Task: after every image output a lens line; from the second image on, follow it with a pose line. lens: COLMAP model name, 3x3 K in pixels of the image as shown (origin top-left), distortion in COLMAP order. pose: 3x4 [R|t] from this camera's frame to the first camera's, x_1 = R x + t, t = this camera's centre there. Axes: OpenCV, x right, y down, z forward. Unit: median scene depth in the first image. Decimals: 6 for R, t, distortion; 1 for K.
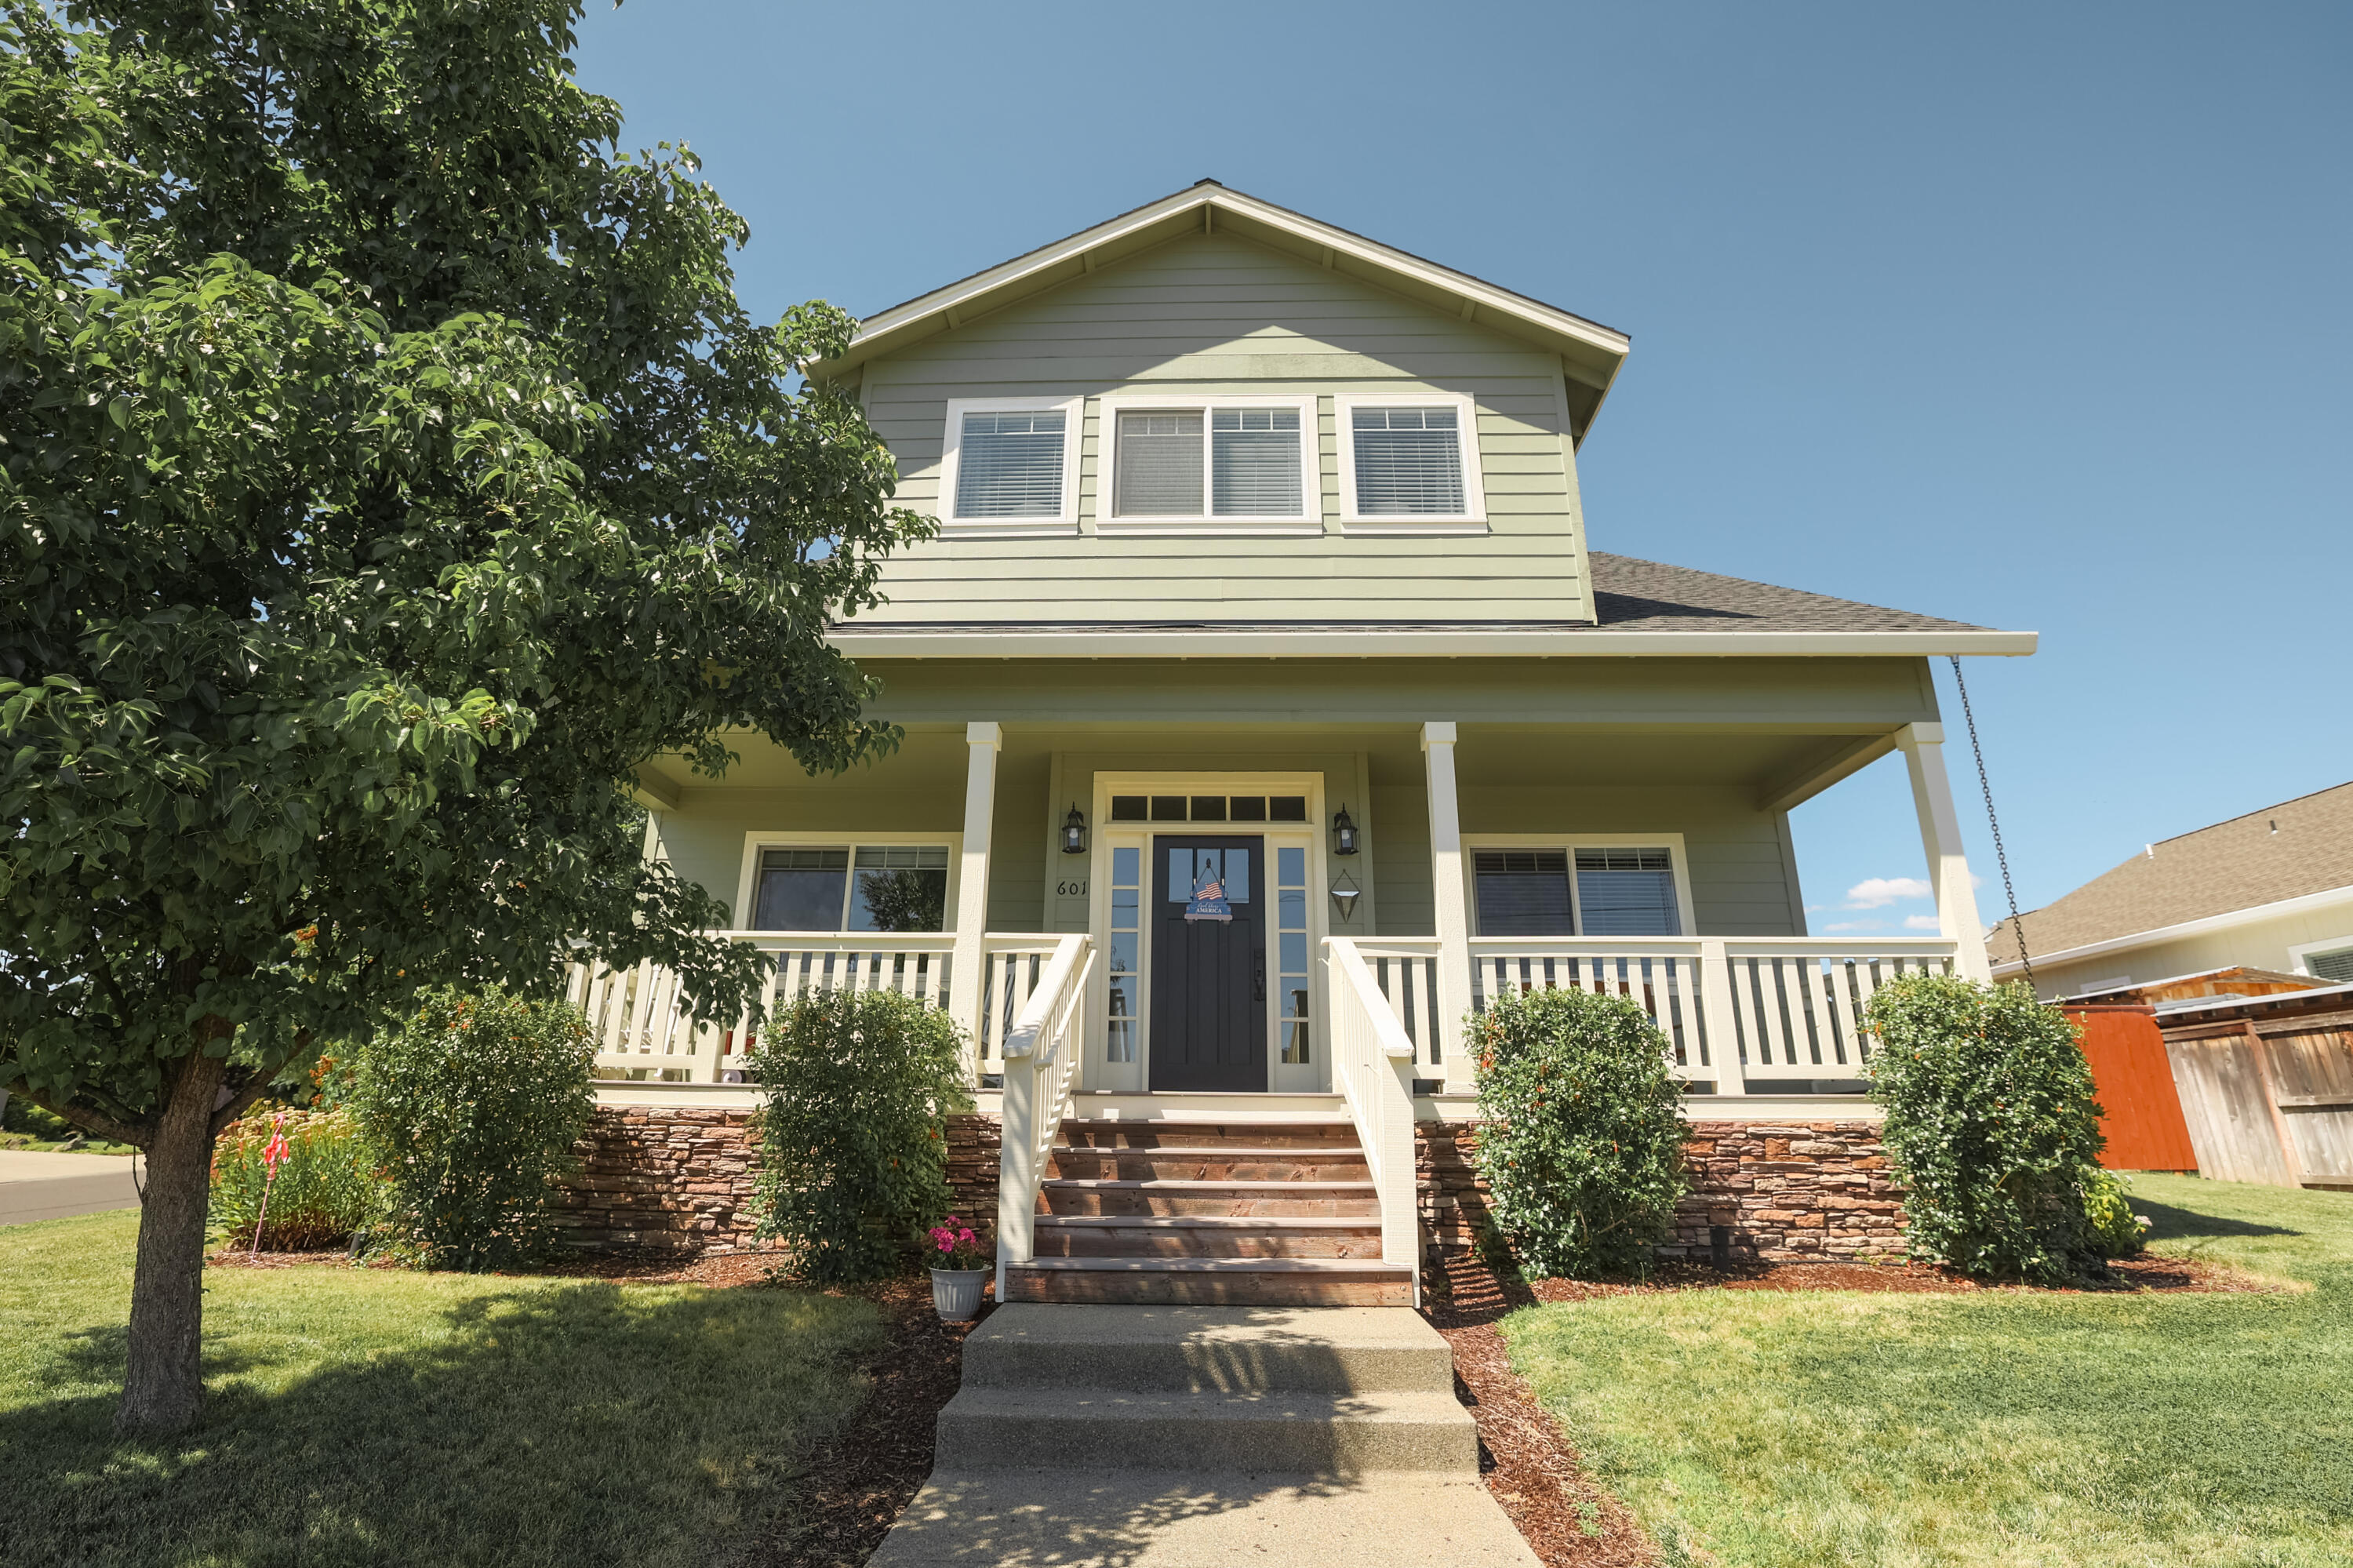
lens RADIAL K [[1061.3, 0, 1177.3], [0, 1061.3, 537.0], [0, 0, 1]] dist [-0.001989, -0.000791]
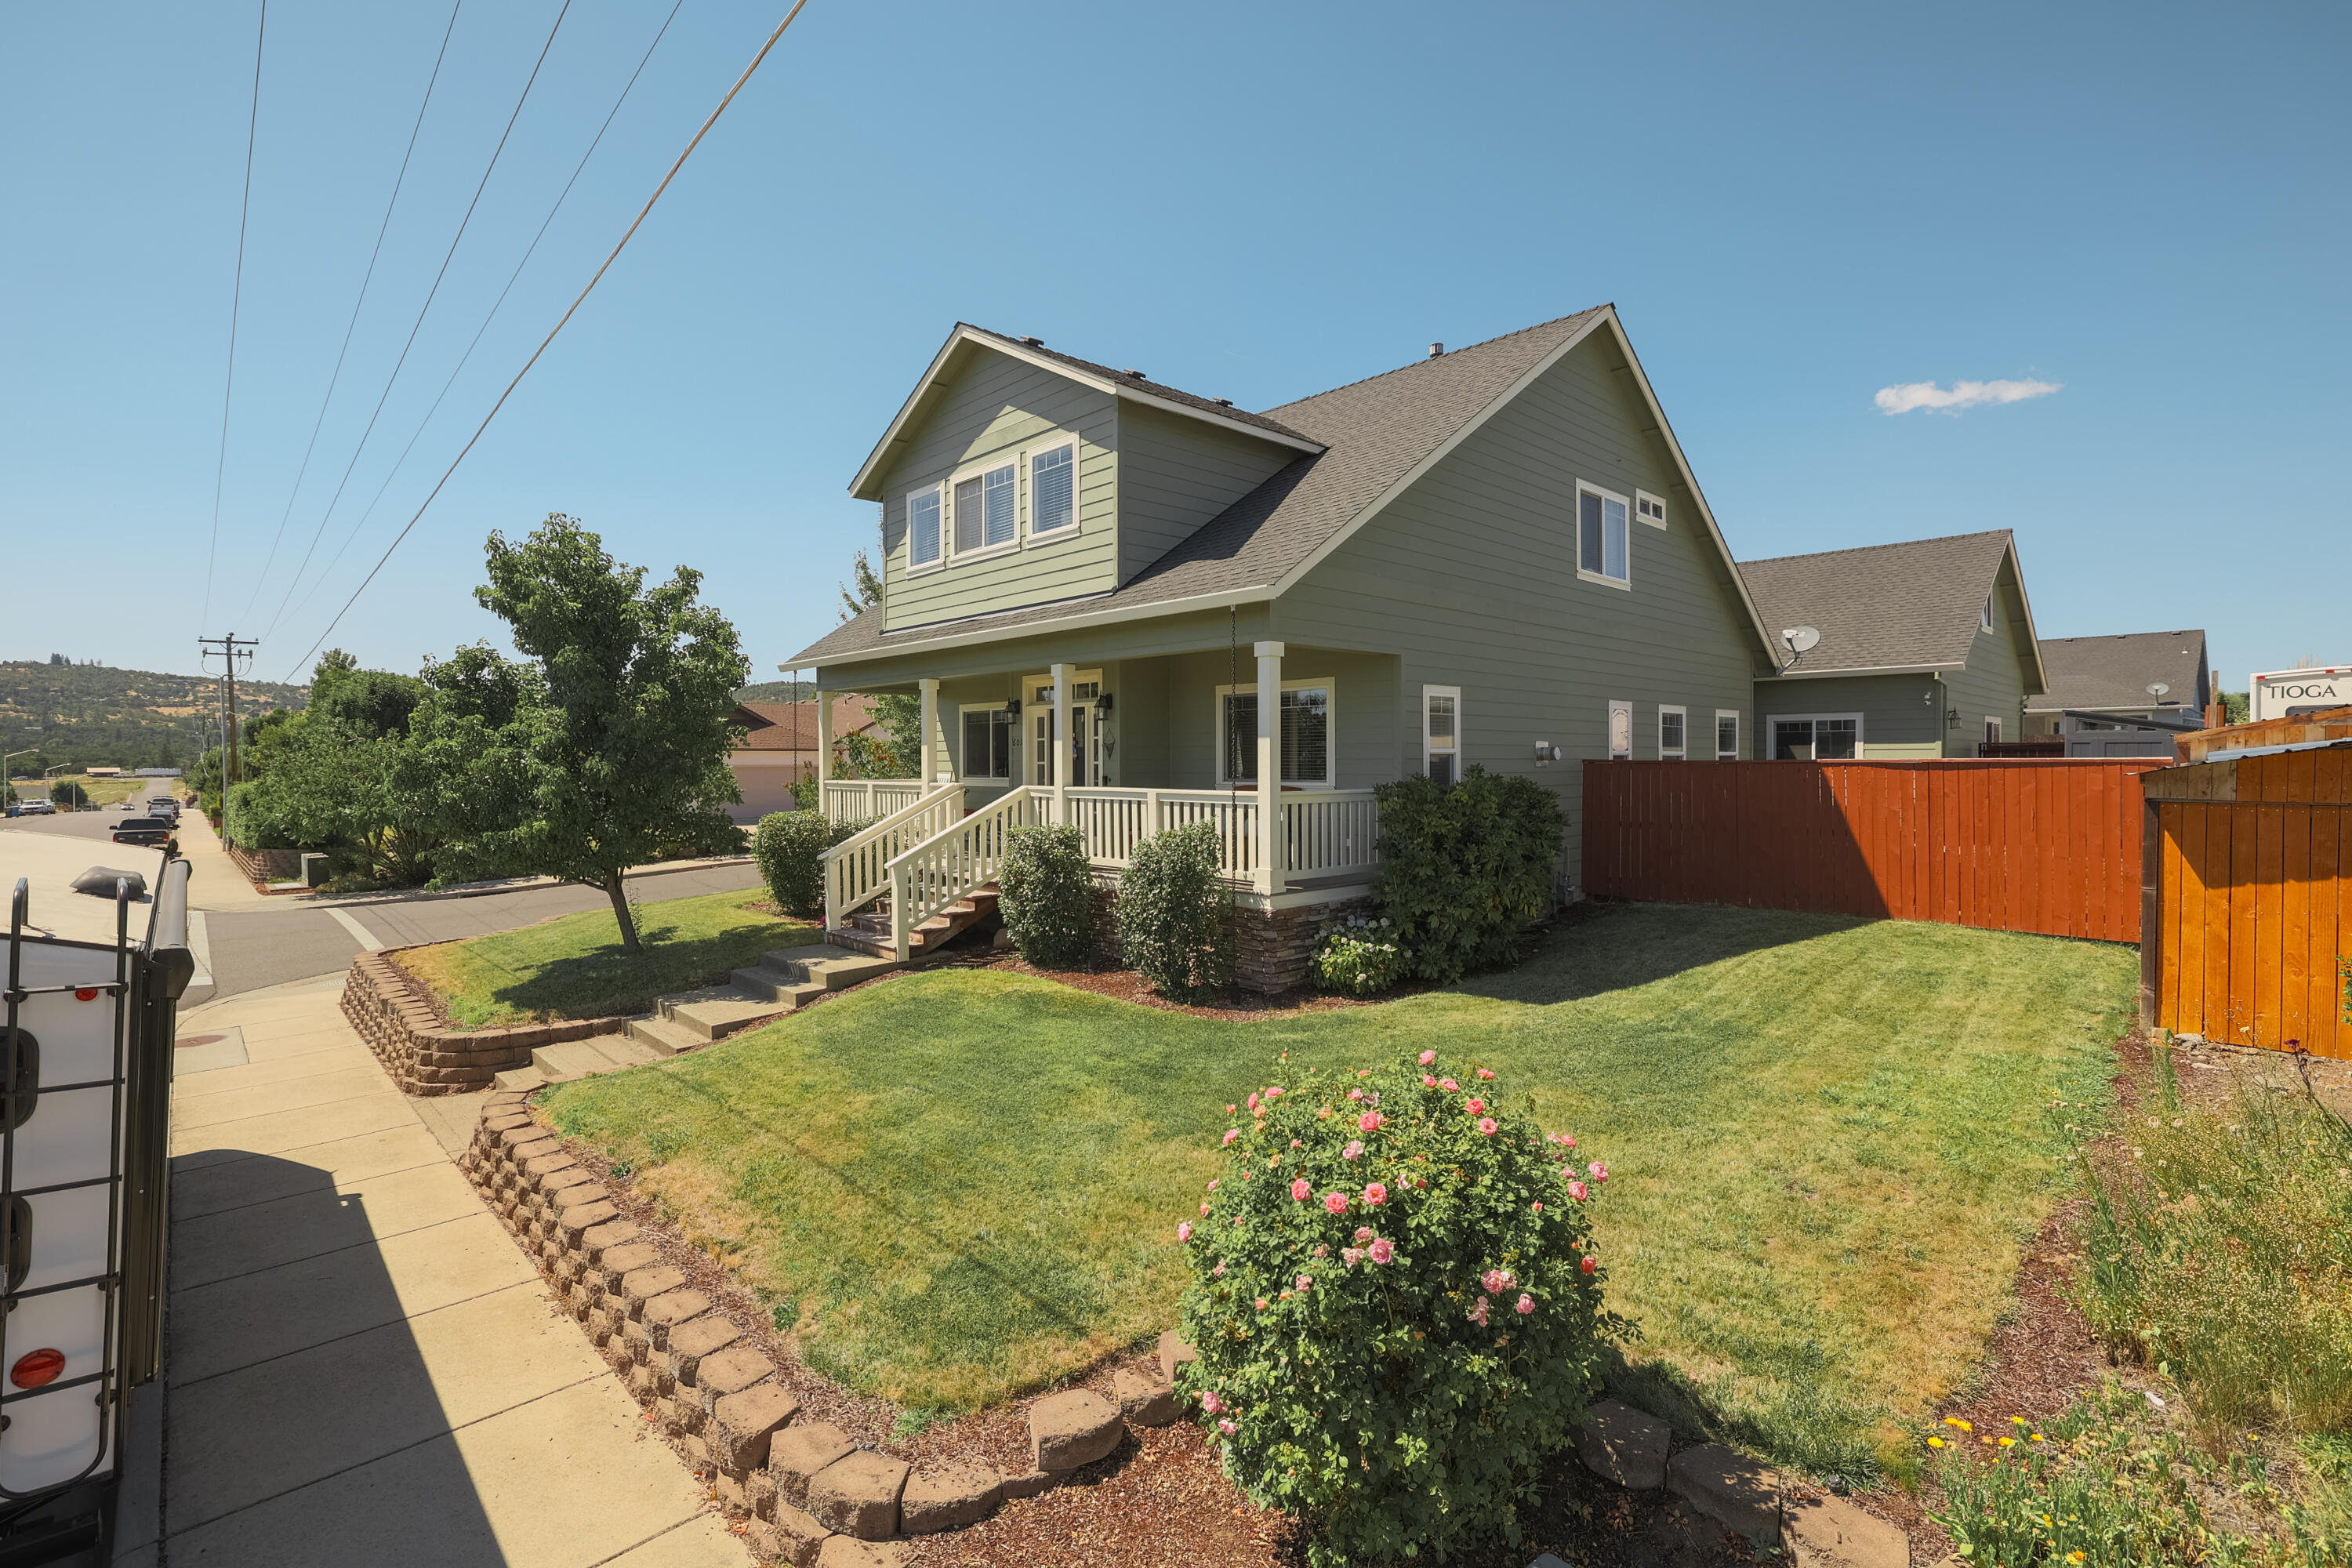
lens RADIAL K [[1060.8, 0, 1183.6], [0, 1060.8, 779.9], [0, 0, 1]] dist [-0.001989, -0.000791]
pose [[0.722490, -0.005575, -0.691358, 1.353725], [0.234286, 0.942778, 0.237234, 0.002482], [0.650475, -0.333375, 0.682454, -0.036719]]
